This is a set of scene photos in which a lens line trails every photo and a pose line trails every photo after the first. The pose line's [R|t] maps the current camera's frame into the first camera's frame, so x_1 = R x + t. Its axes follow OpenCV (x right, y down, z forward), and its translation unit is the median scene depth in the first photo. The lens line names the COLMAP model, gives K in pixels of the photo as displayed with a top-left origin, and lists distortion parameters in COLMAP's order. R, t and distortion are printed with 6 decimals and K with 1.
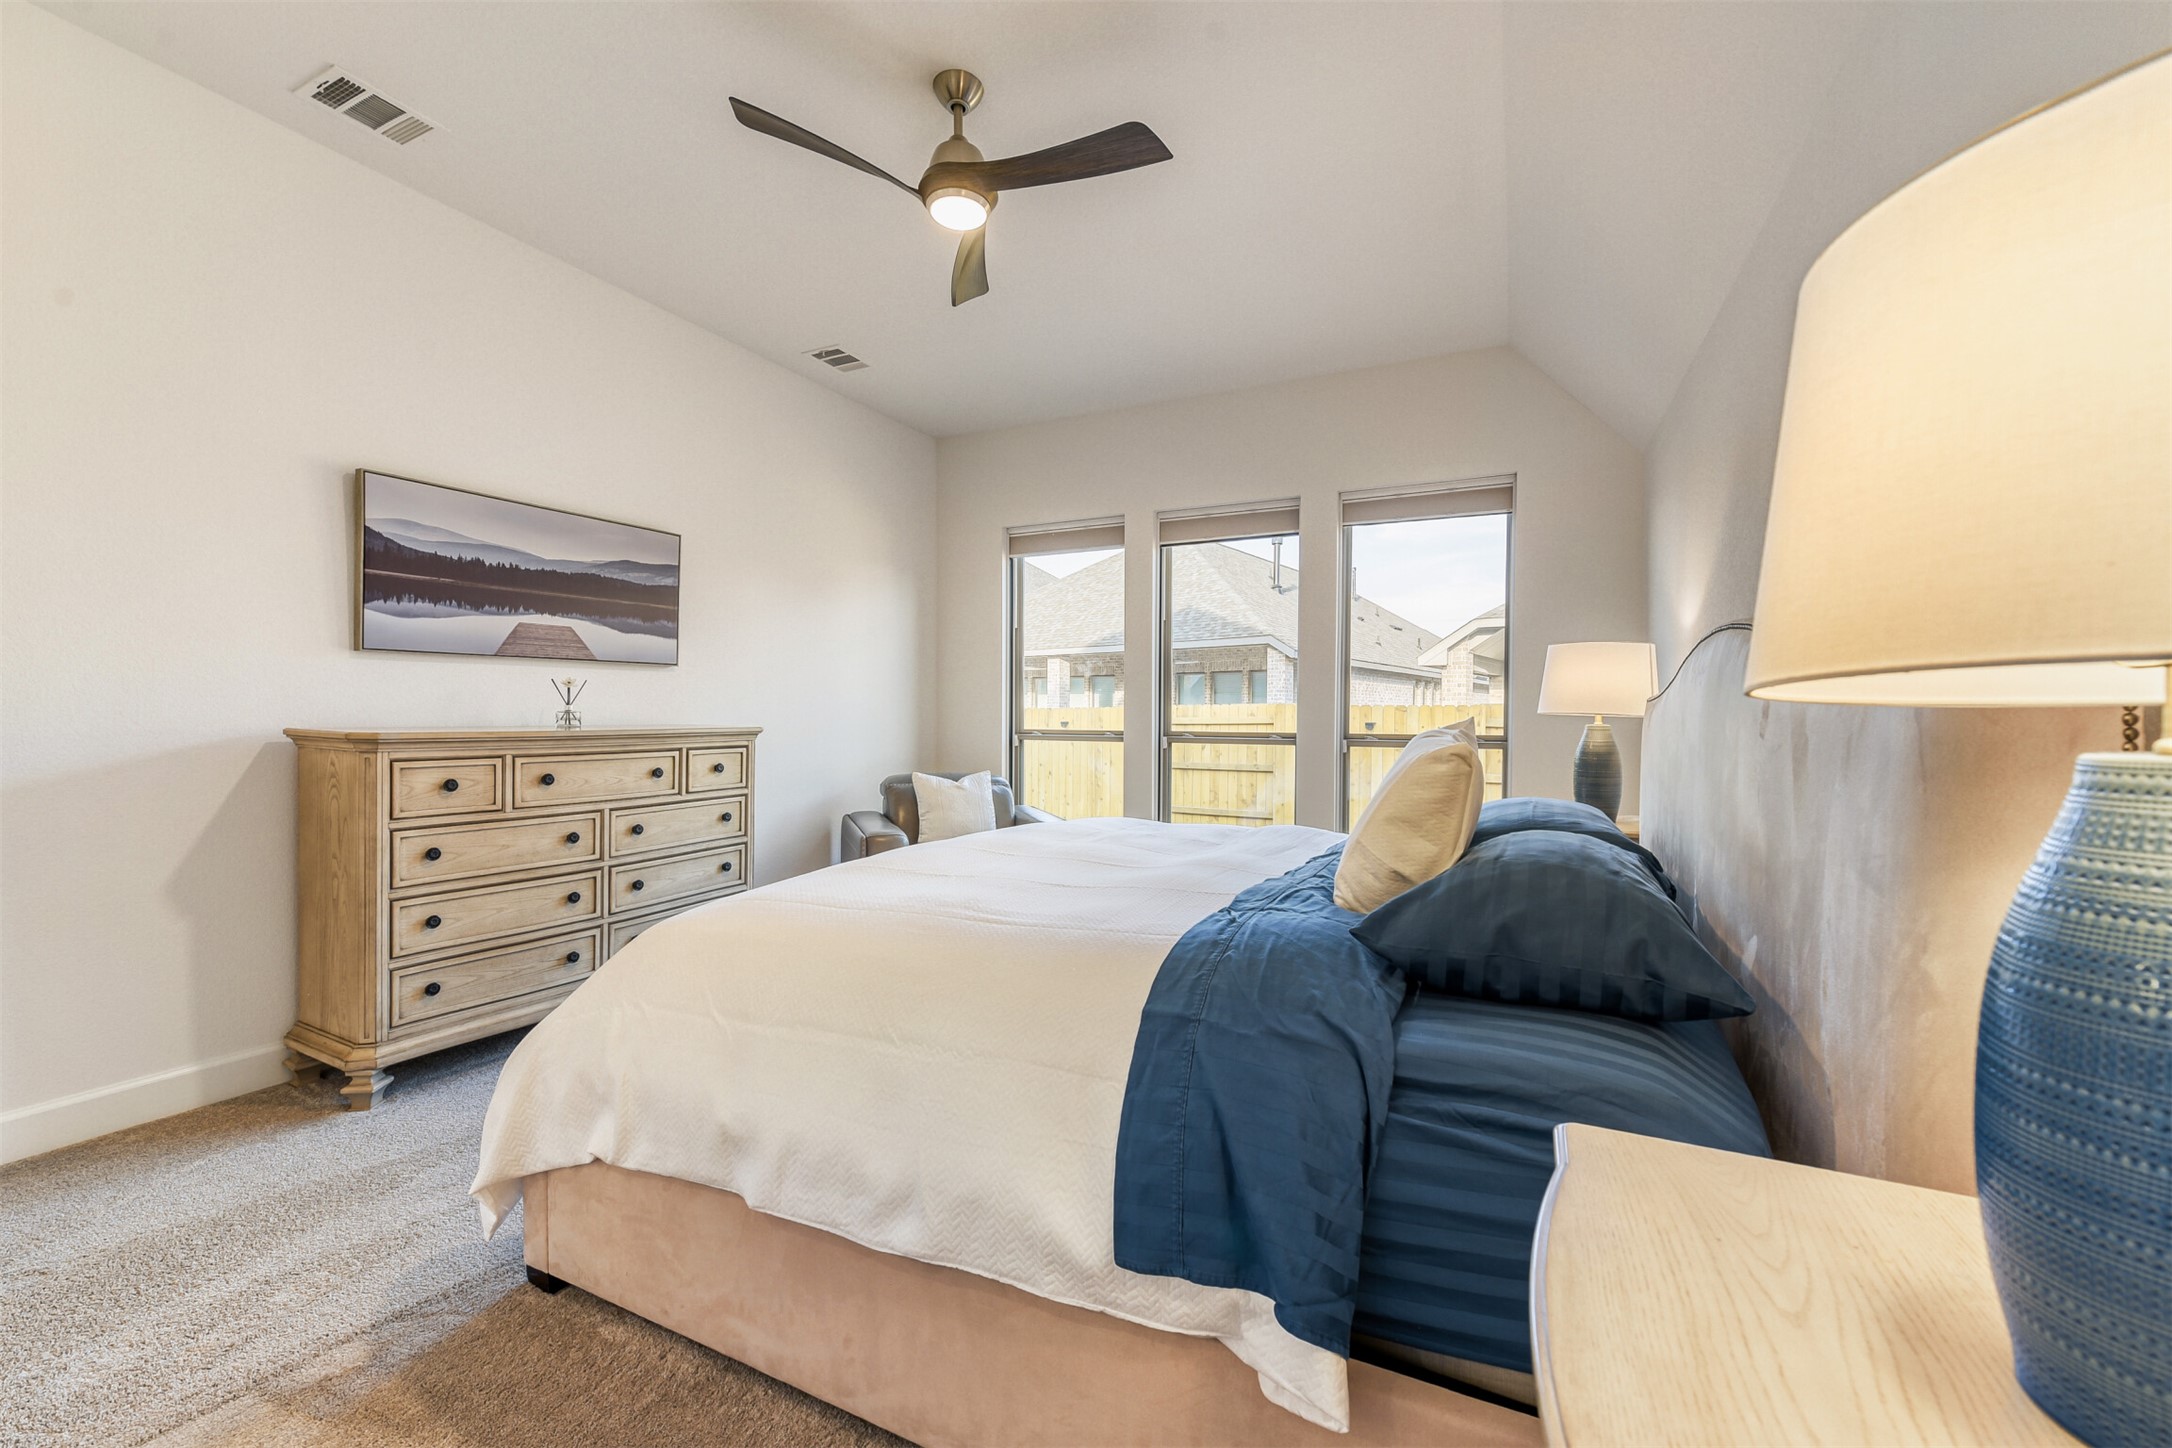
lens RADIAL K [[854.3, 0, 1087.1], [0, 854.3, 720.2], [0, 0, 1]] dist [-0.000974, -0.001184]
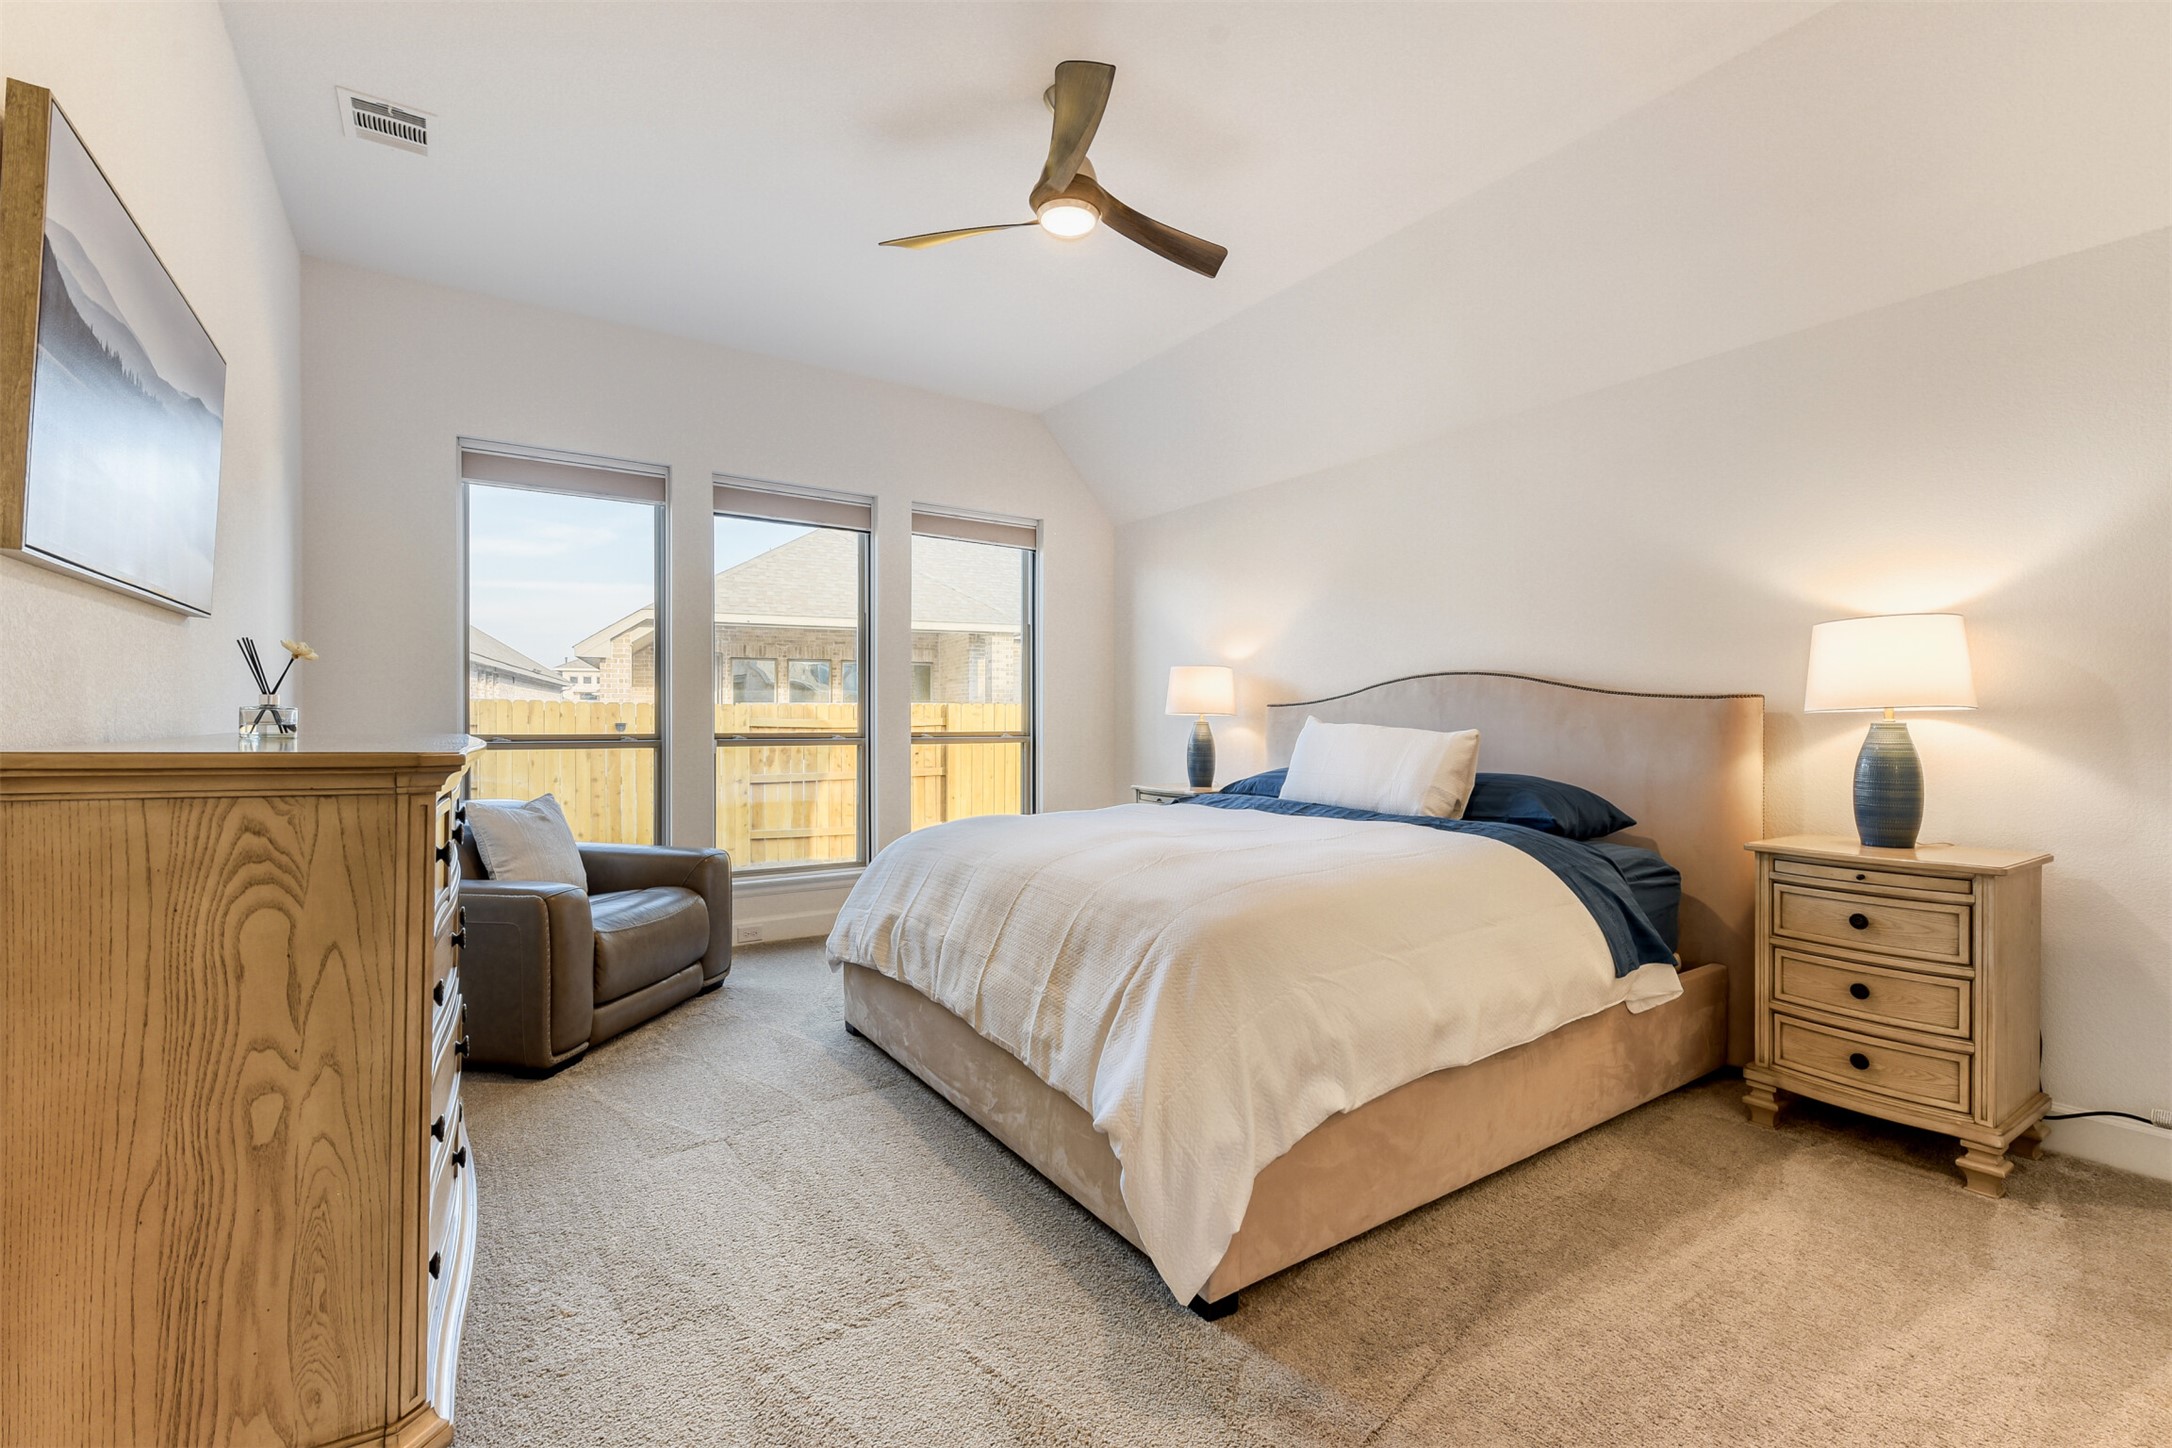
lens RADIAL K [[951.9, 0, 1084.1], [0, 951.9, 720.6], [0, 0, 1]] dist [-0.002309, 0.000030]
pose [[0.495257, -0.005571, 0.868729, -0.672717], [0.004084, 0.999983, 0.004085, -0.002042], [-0.868737, 0.001525, 0.495271, 0.250524]]
